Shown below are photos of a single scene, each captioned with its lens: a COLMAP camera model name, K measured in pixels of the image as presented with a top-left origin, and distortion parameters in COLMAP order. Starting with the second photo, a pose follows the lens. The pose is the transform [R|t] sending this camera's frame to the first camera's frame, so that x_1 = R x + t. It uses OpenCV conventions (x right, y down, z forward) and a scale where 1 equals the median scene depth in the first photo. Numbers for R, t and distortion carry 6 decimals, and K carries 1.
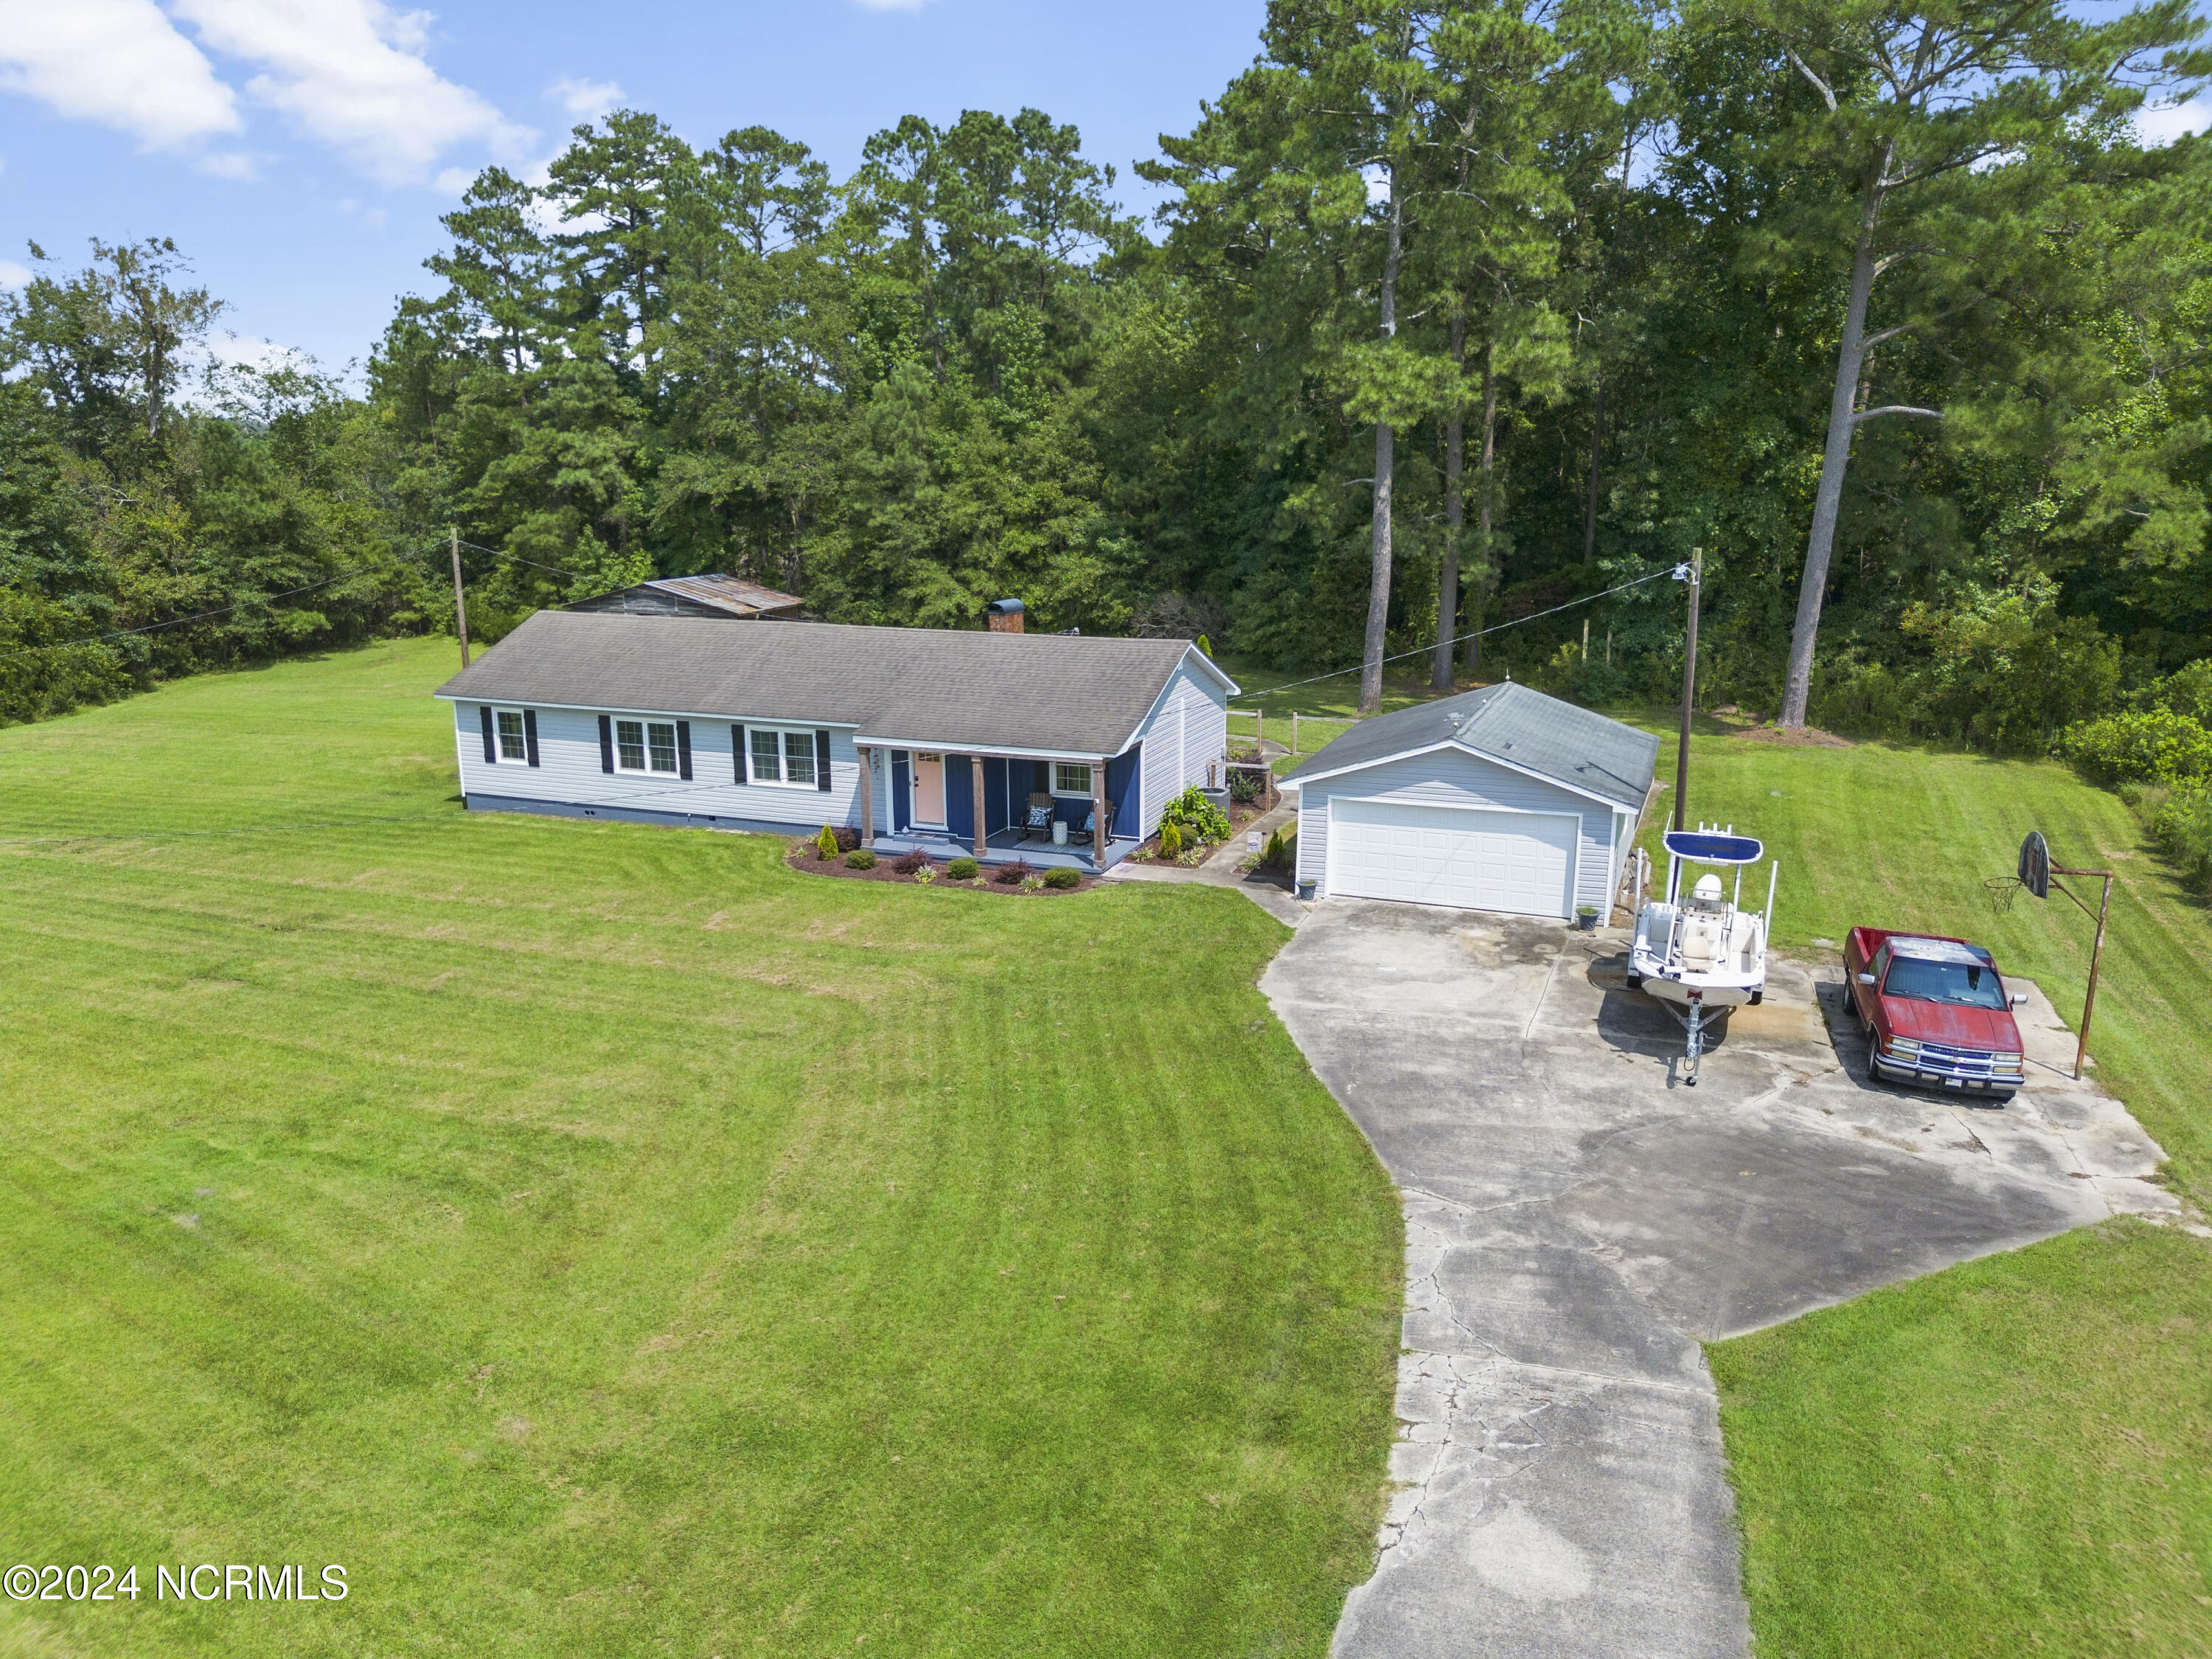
lens RADIAL K [[1566.1, 0, 1109.1], [0, 1566.1, 832.7], [0, 0, 1]] dist [0.070285, -0.076814]
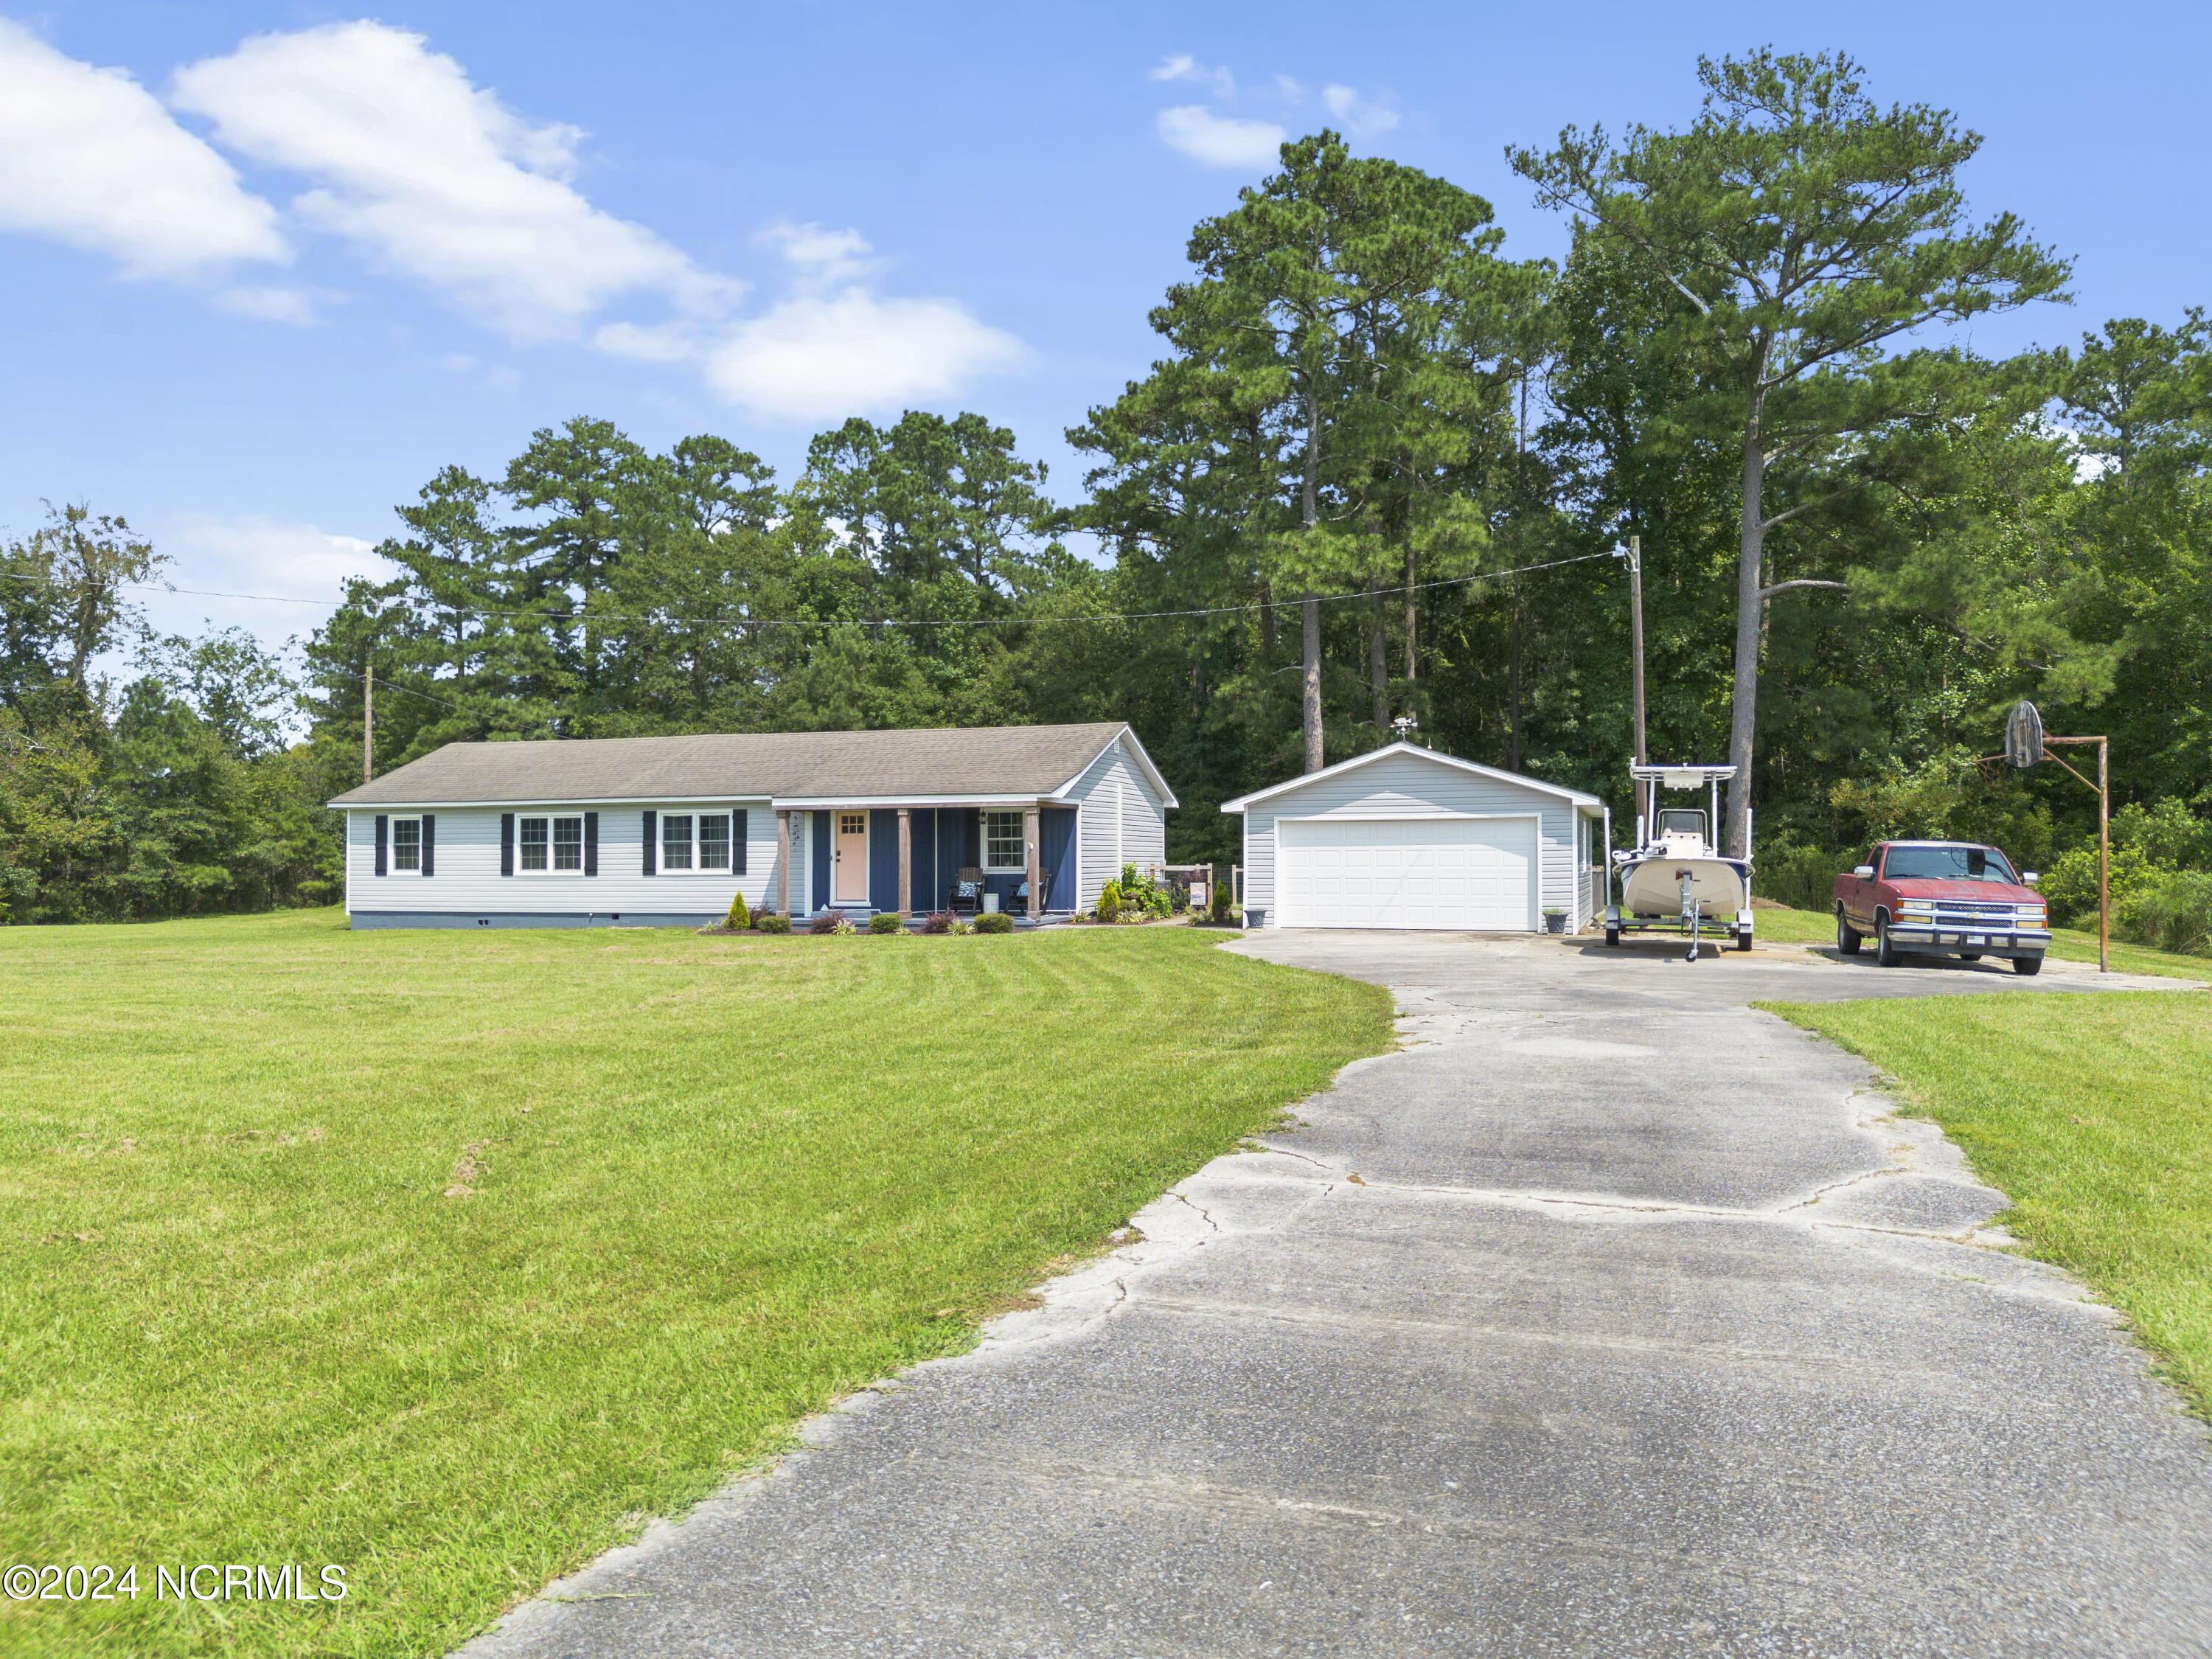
lens RADIAL K [[1566.1, 0, 1109.1], [0, 1566.1, 832.7], [0, 0, 1]] dist [0.070285, -0.076814]
pose [[0.999055, 0.000598, 0.043469, -0.000940], [0.010452, 0.967272, -0.253526, 0.146825], [-0.042198, 0.253740, 0.966352, 0.058796]]
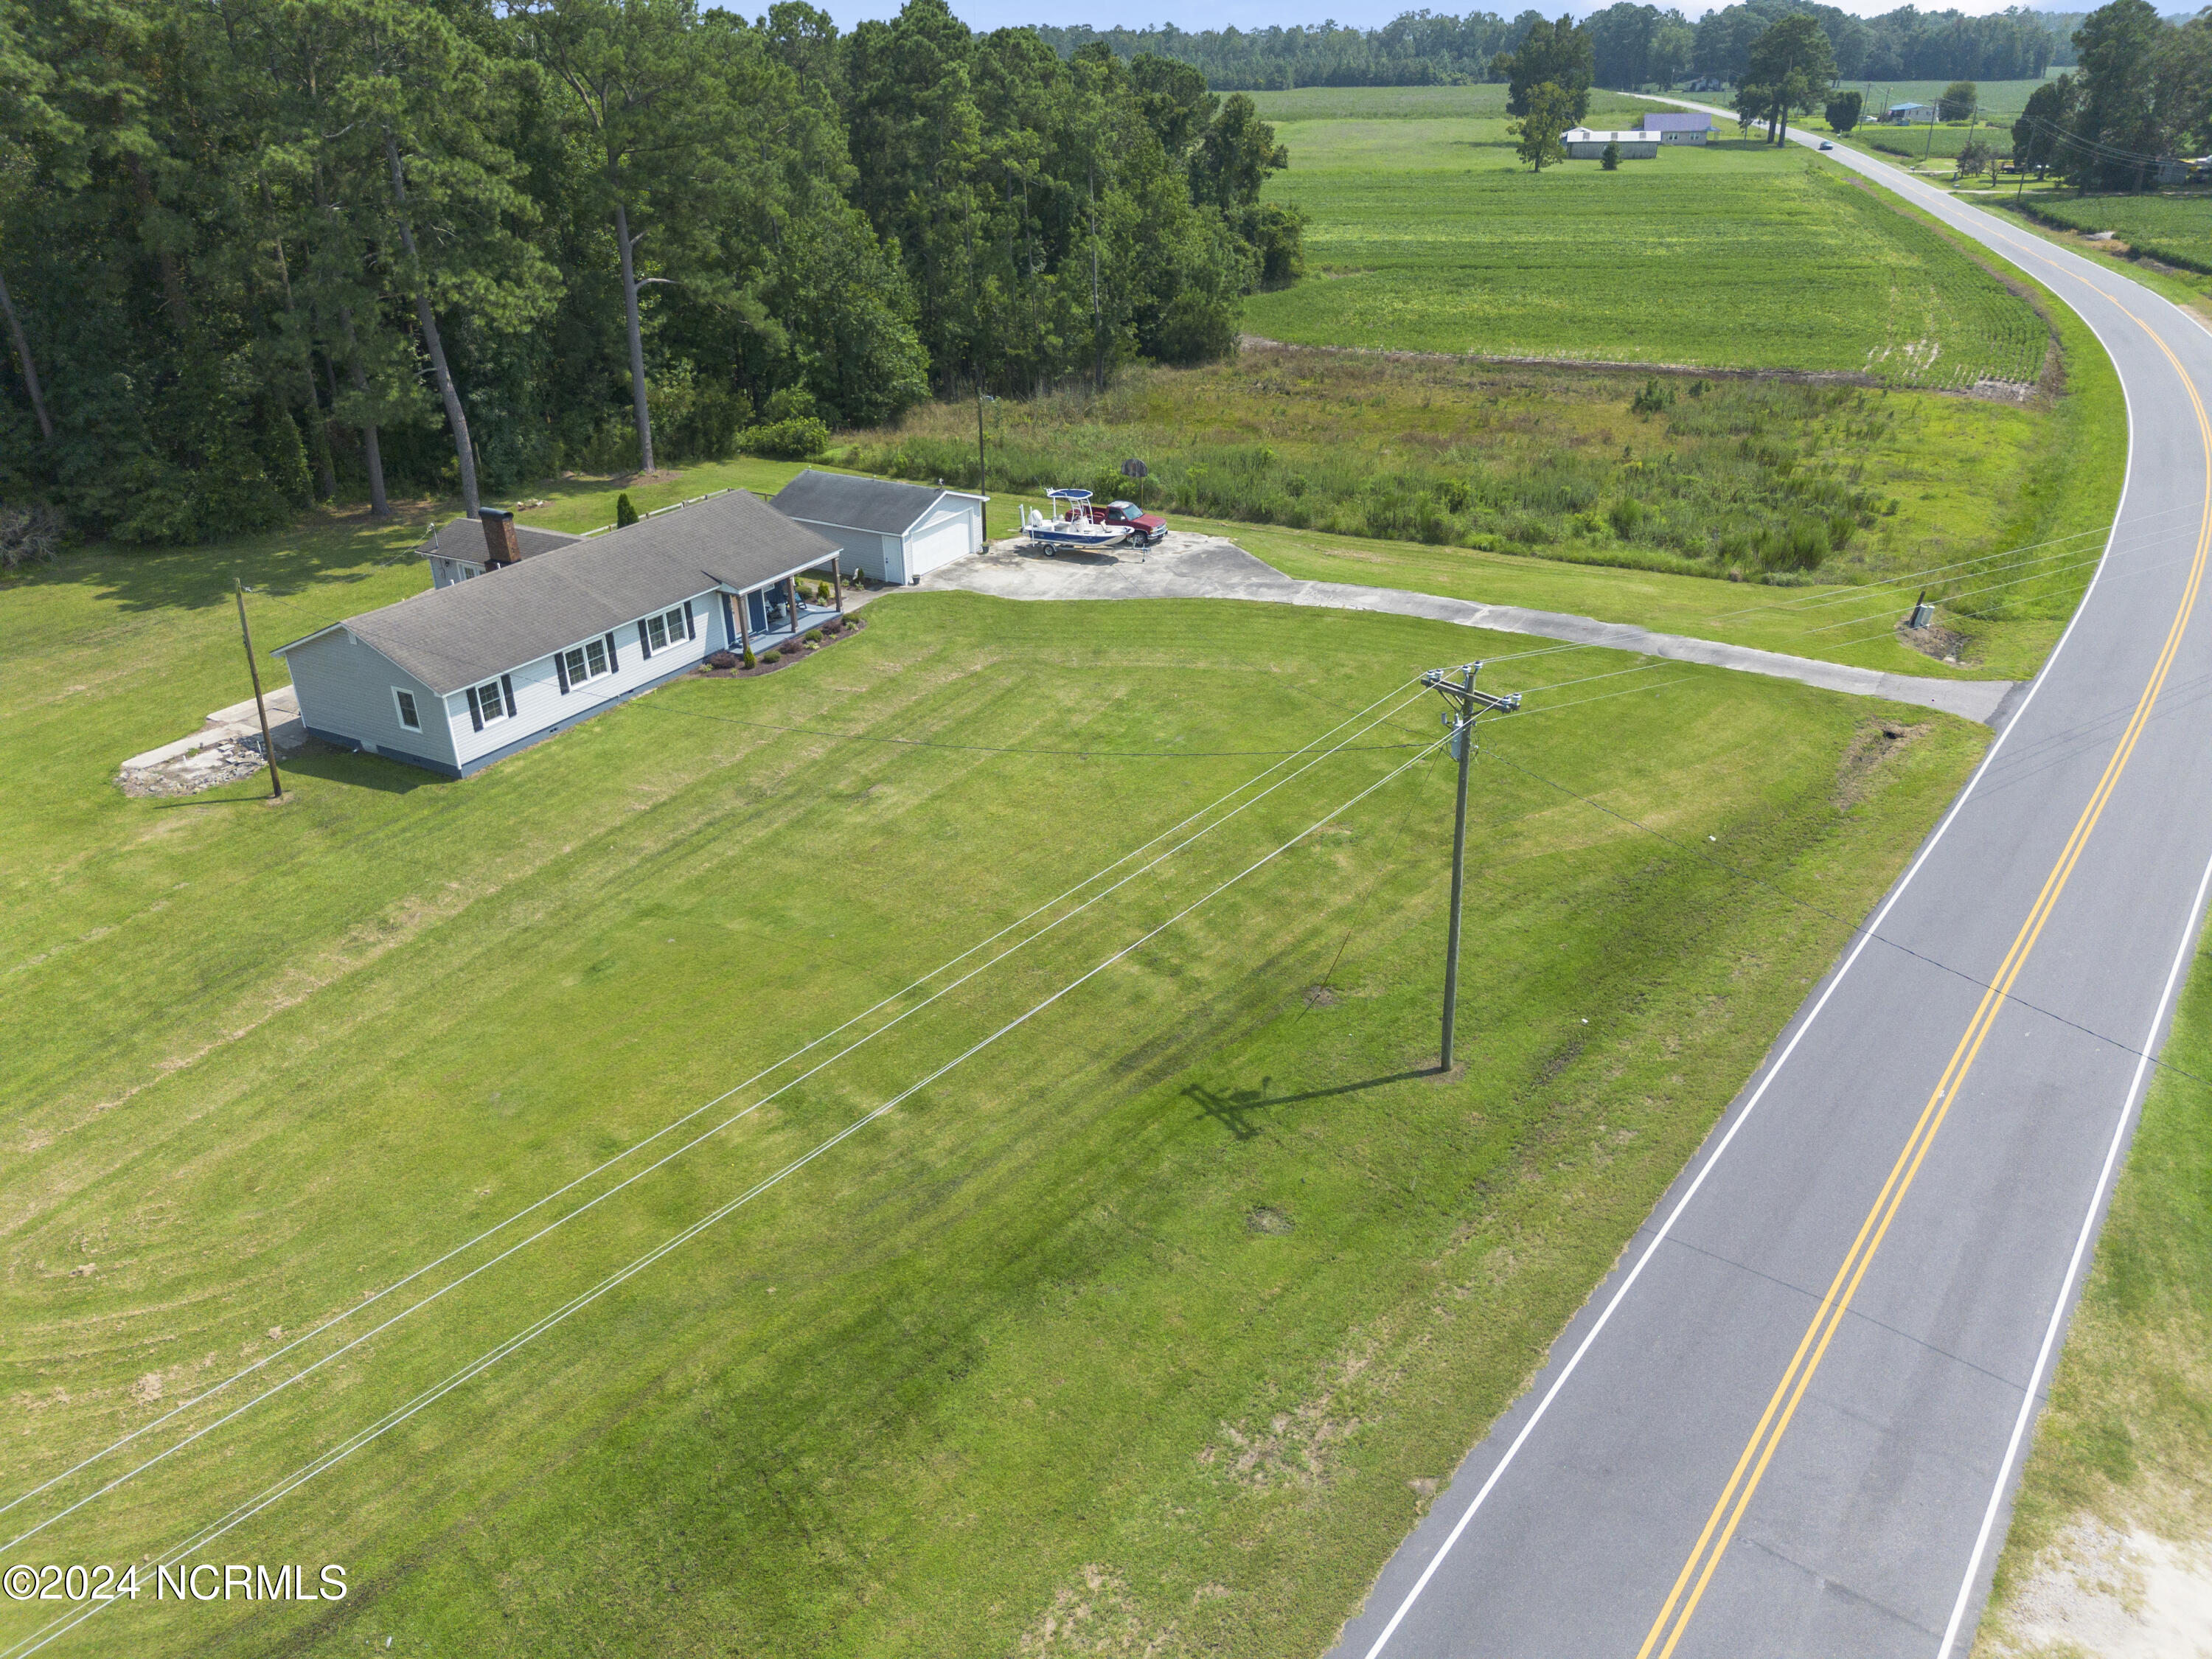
lens RADIAL K [[1566.1, 0, 1109.1], [0, 1566.1, 832.7], [0, 0, 1]] dist [0.070285, -0.076814]
pose [[0.125772, -0.441443, 0.888431, -1.255144], [0.242957, 0.881977, 0.403841, -0.303963], [-0.961849, 0.165059, 0.218180, 0.218888]]
